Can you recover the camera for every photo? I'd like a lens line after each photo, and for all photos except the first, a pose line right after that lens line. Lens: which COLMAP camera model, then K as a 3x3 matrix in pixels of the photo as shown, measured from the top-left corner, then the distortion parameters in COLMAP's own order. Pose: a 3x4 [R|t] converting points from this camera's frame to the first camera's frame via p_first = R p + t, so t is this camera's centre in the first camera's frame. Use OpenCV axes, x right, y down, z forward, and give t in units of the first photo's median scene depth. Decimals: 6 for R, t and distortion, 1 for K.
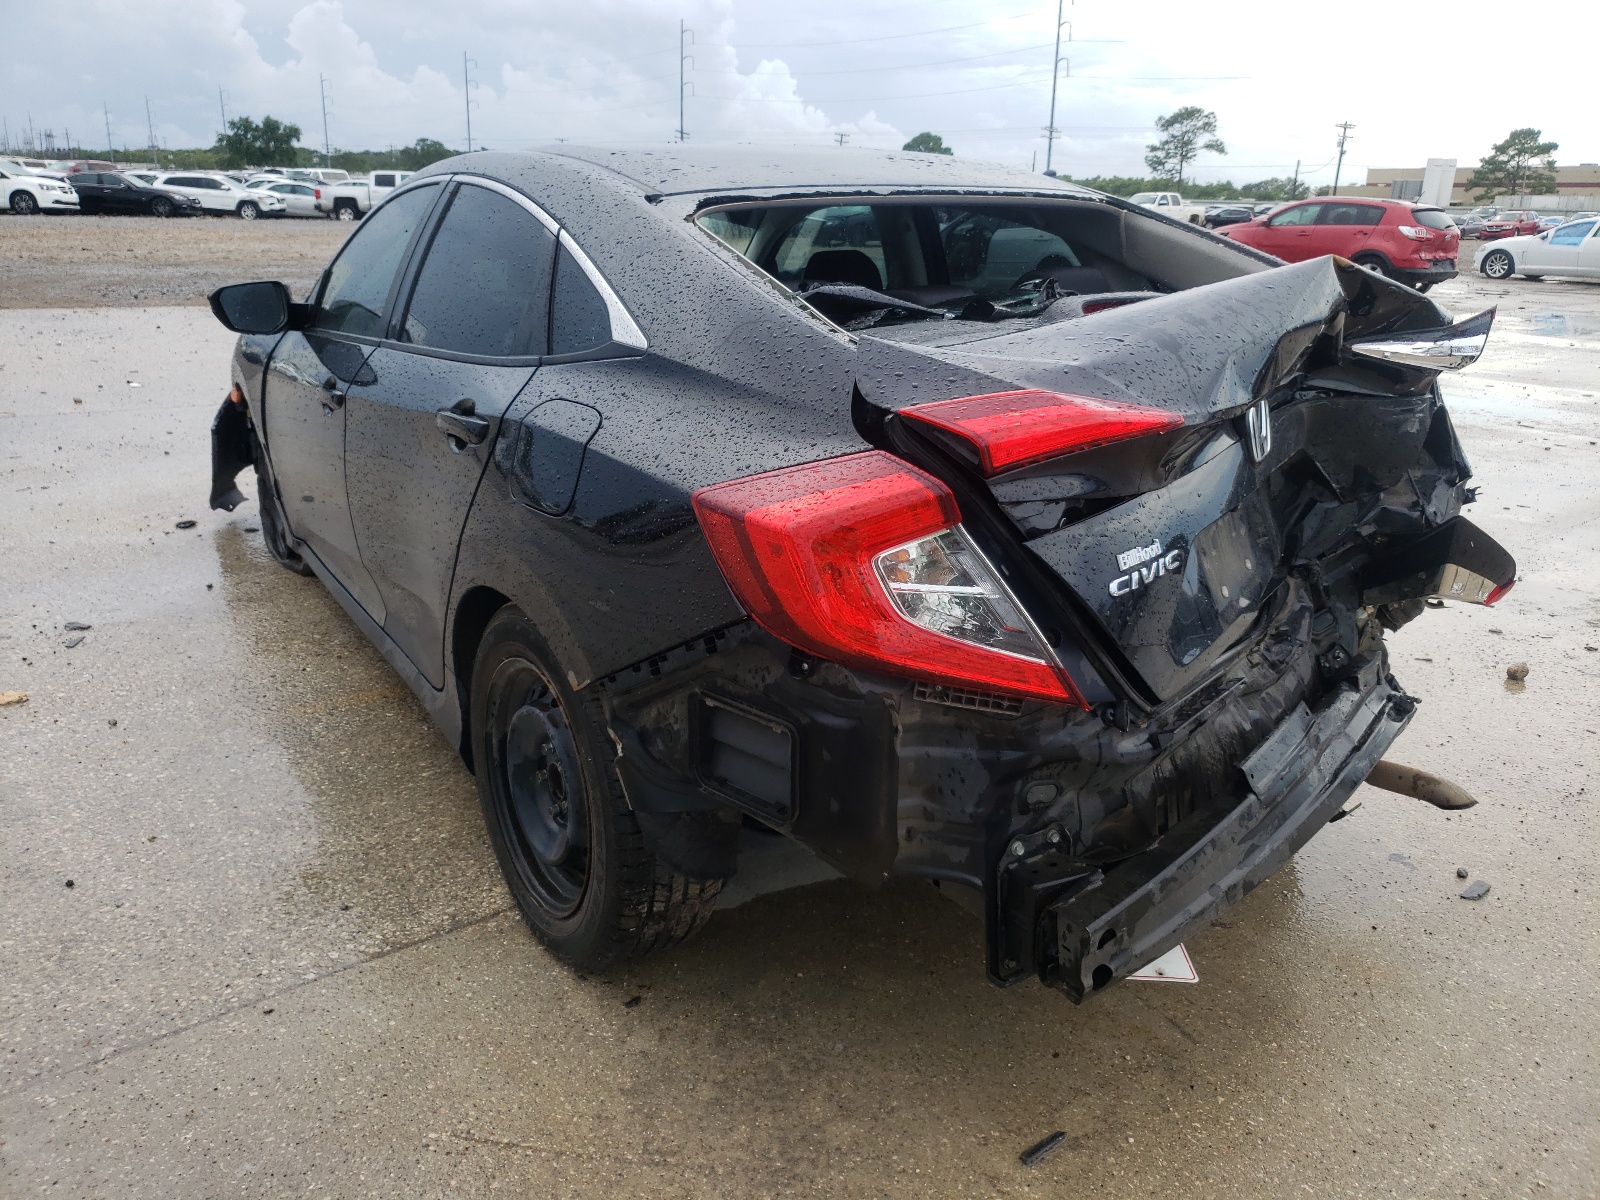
lens RADIAL K [[1221.0, 0, 803.5], [0, 1221.0, 601.0], [0, 0, 1]] dist [0.007660, 0.002759]
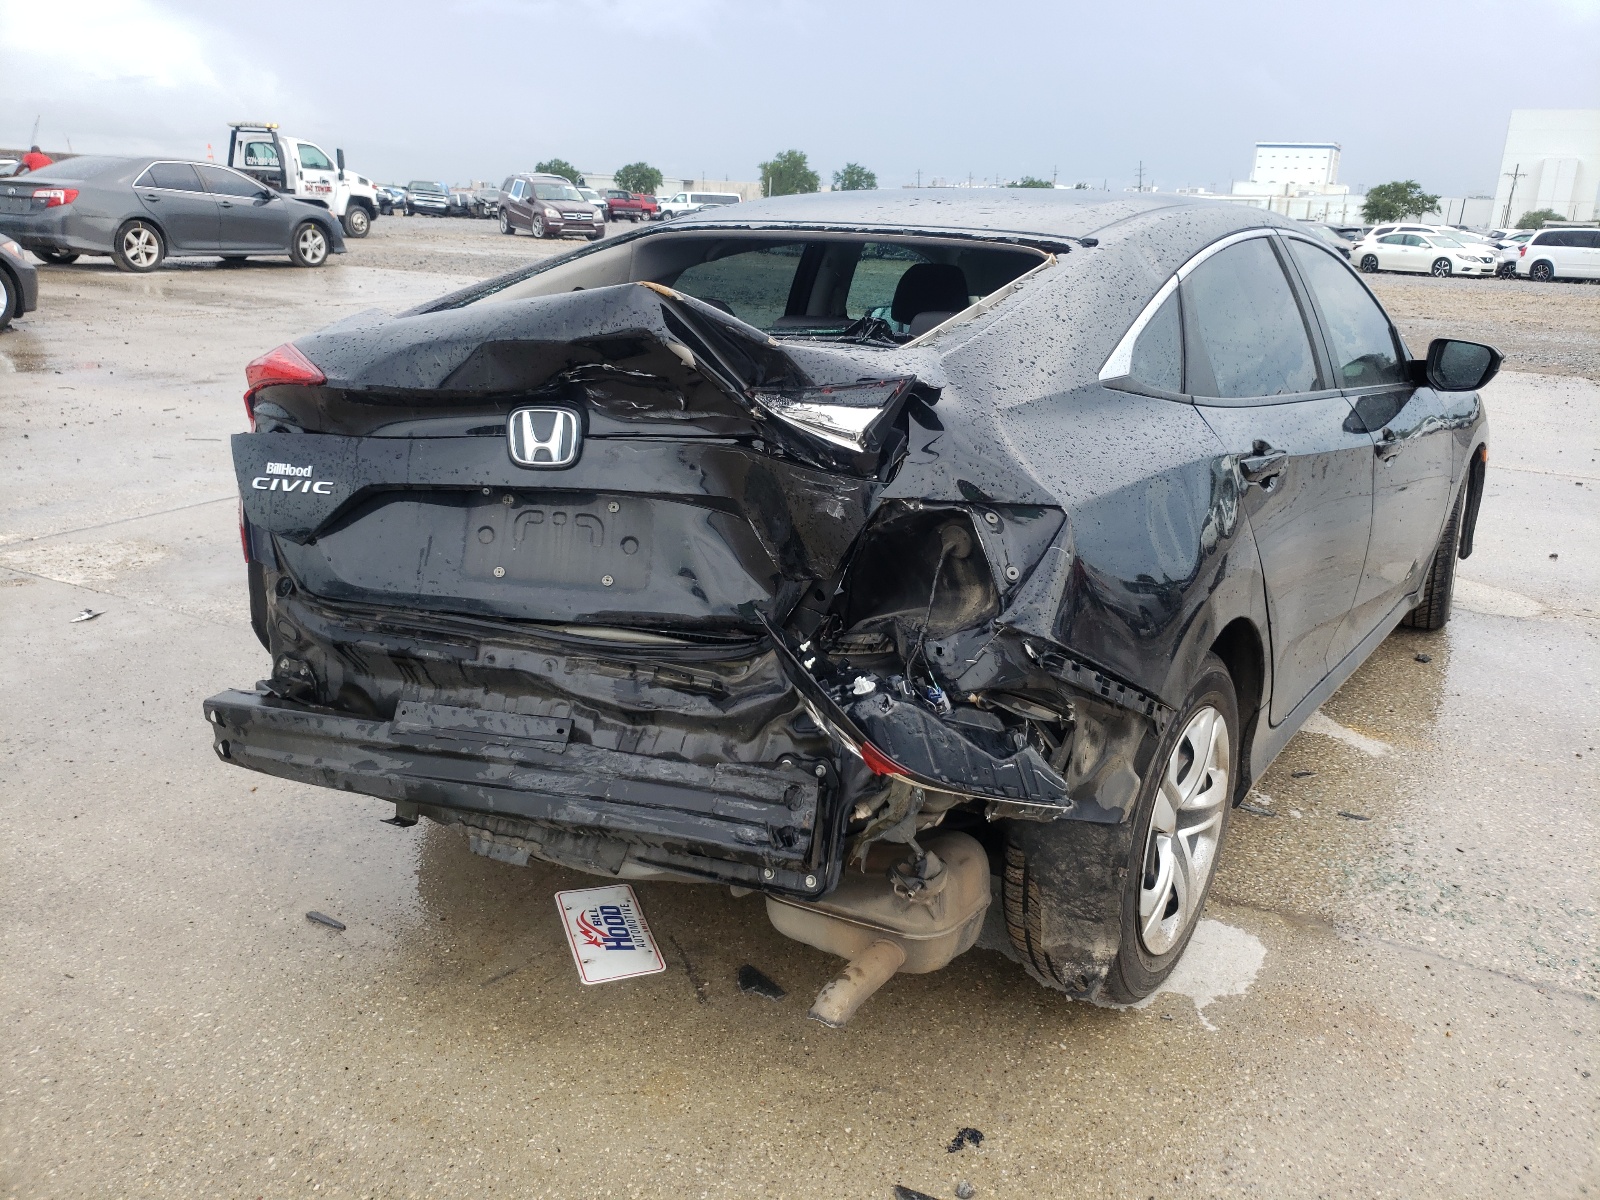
lens RADIAL K [[1221.0, 0, 805.0], [0, 1221.0, 598.7], [0, 0, 1]] dist [0.007660, 0.002759]
pose [[0.396353, 0.268495, -0.877960, 1.171780], [-0.317476, 0.937370, 0.143339, -0.189985], [0.861460, 0.221918, 0.456771, 0.604244]]
